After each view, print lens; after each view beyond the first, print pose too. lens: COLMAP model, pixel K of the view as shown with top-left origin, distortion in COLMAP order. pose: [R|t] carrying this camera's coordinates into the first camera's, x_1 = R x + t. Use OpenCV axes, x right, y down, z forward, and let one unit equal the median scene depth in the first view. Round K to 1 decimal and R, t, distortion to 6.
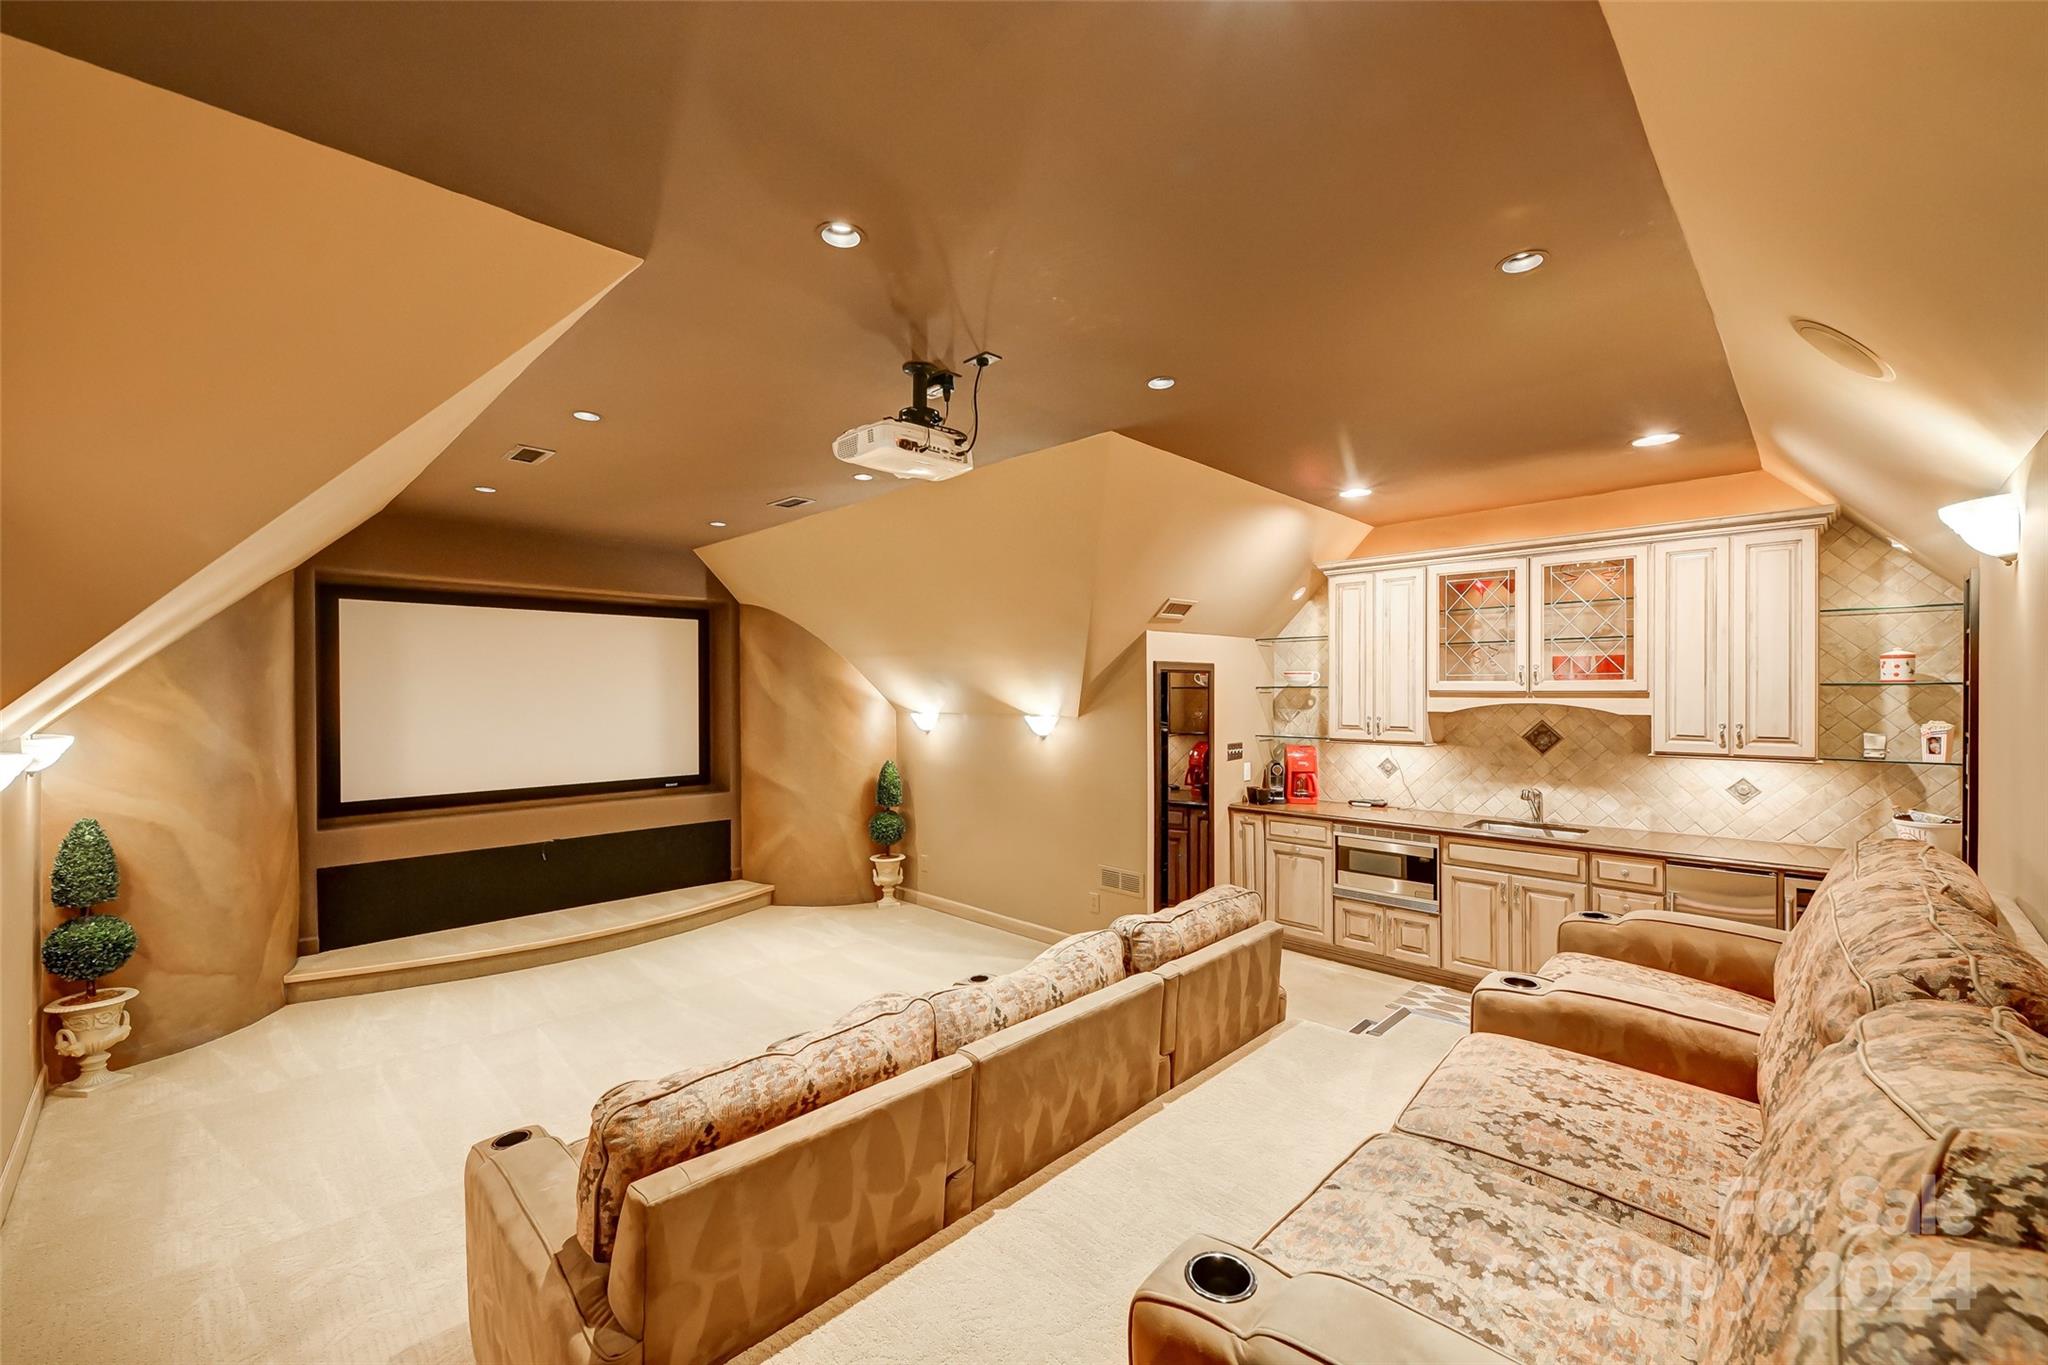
lens RADIAL K [[820.3, 0, 1025.6], [0, 820.3, 693.7], [0, 0, 1]] dist [0.005656, -0.002974]
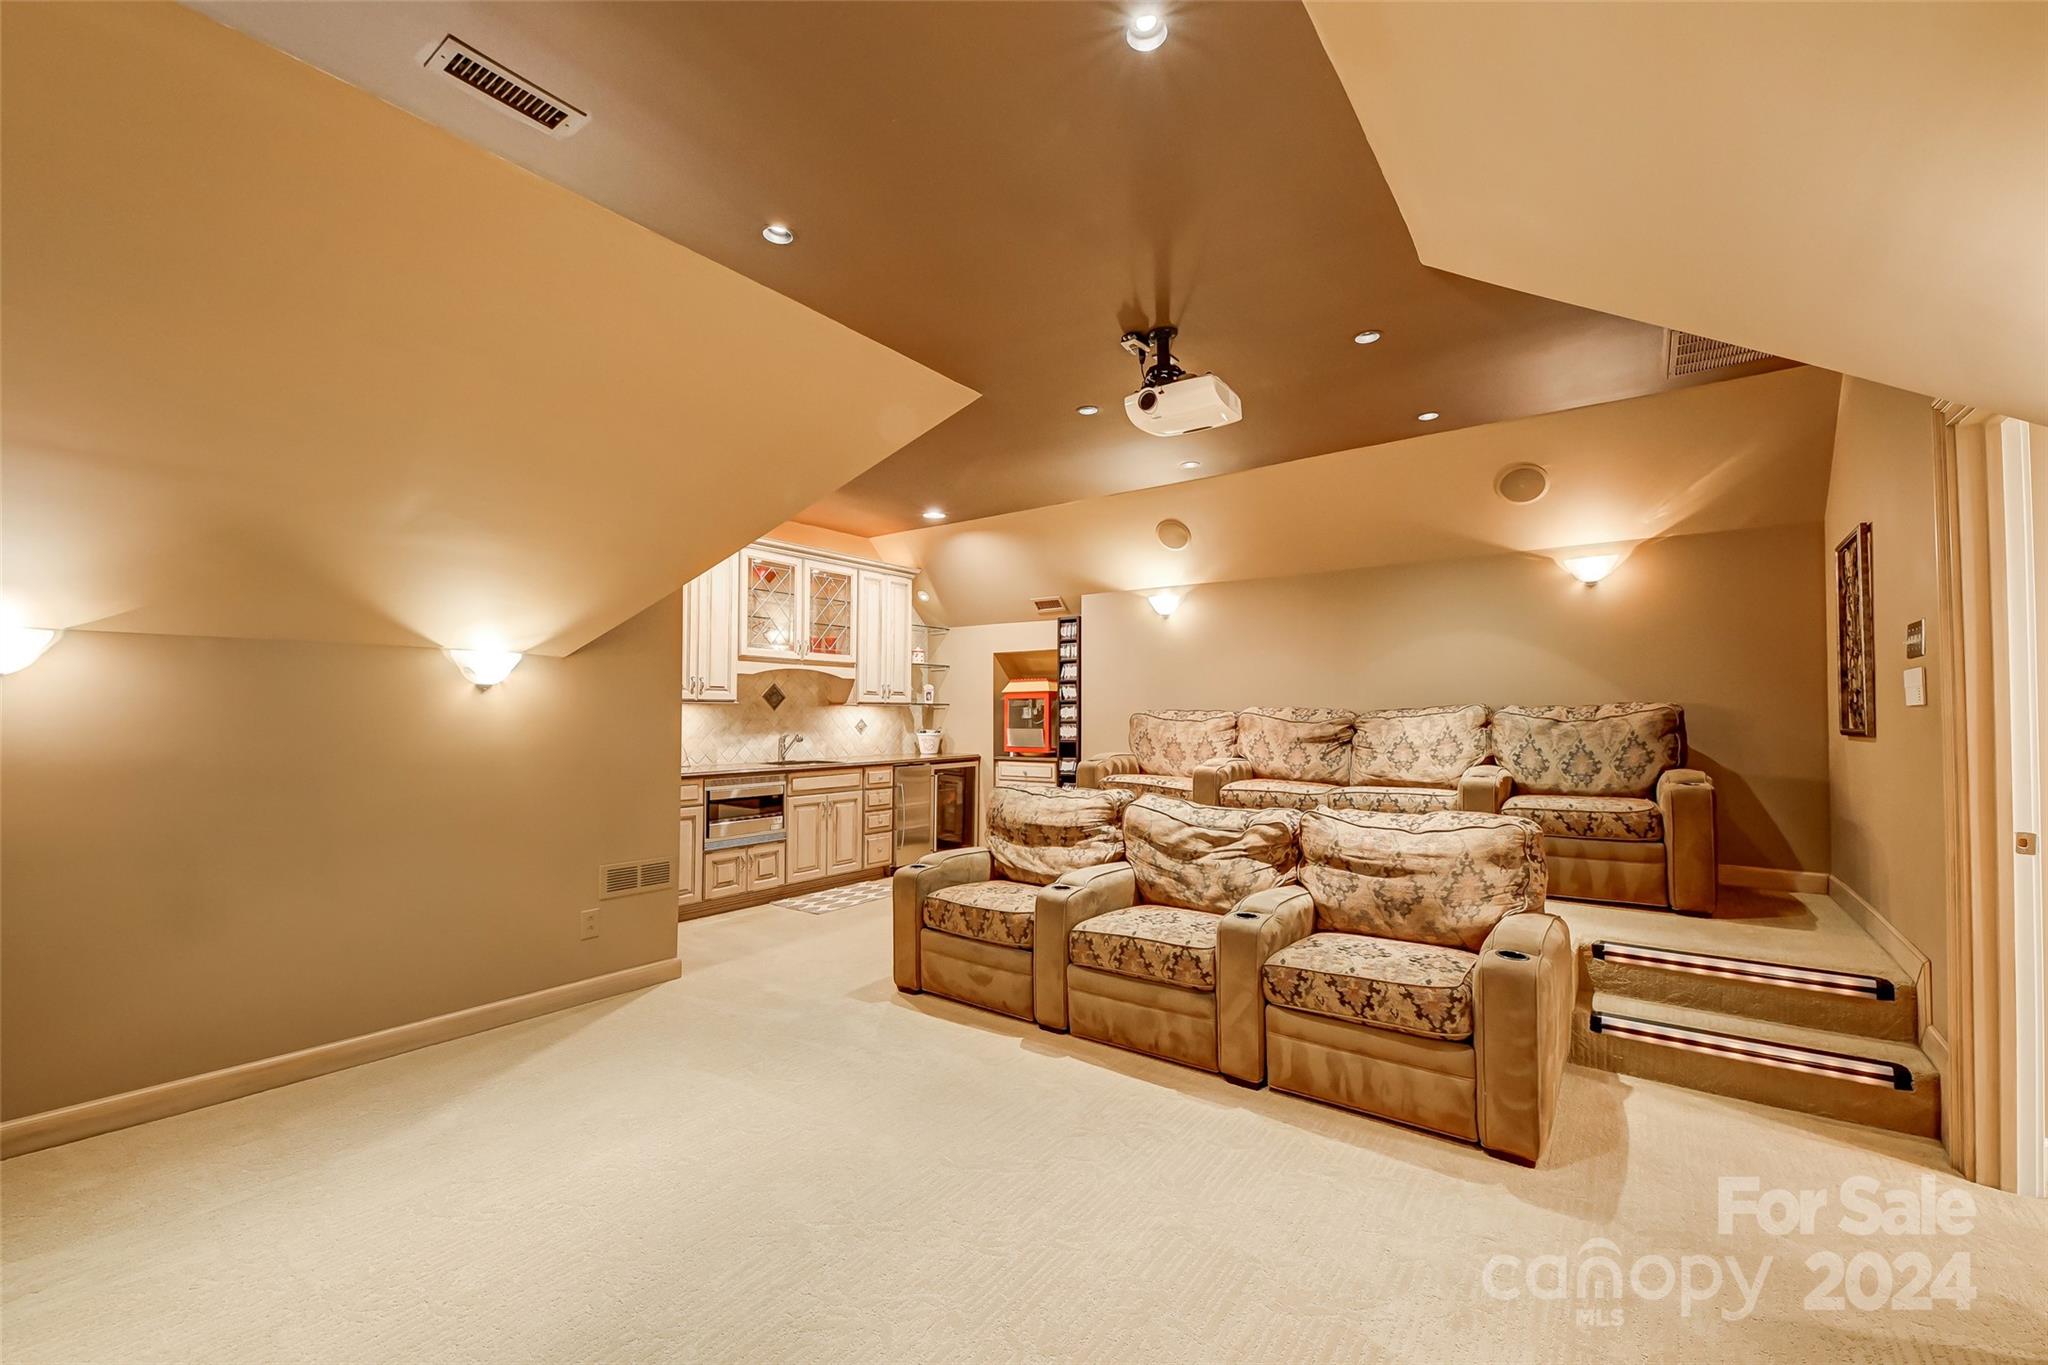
lens RADIAL K [[820.3, 0, 1025.8], [0, 820.3, 687.0], [0, 0, 1]] dist [0.005656, -0.002974]
pose [[-0.131407, 0.034844, 0.990716, -0.722966], [0.004045, 0.999393, -0.034613, 0.085419], [-0.991320, -0.000541, -0.131468, 0.783846]]
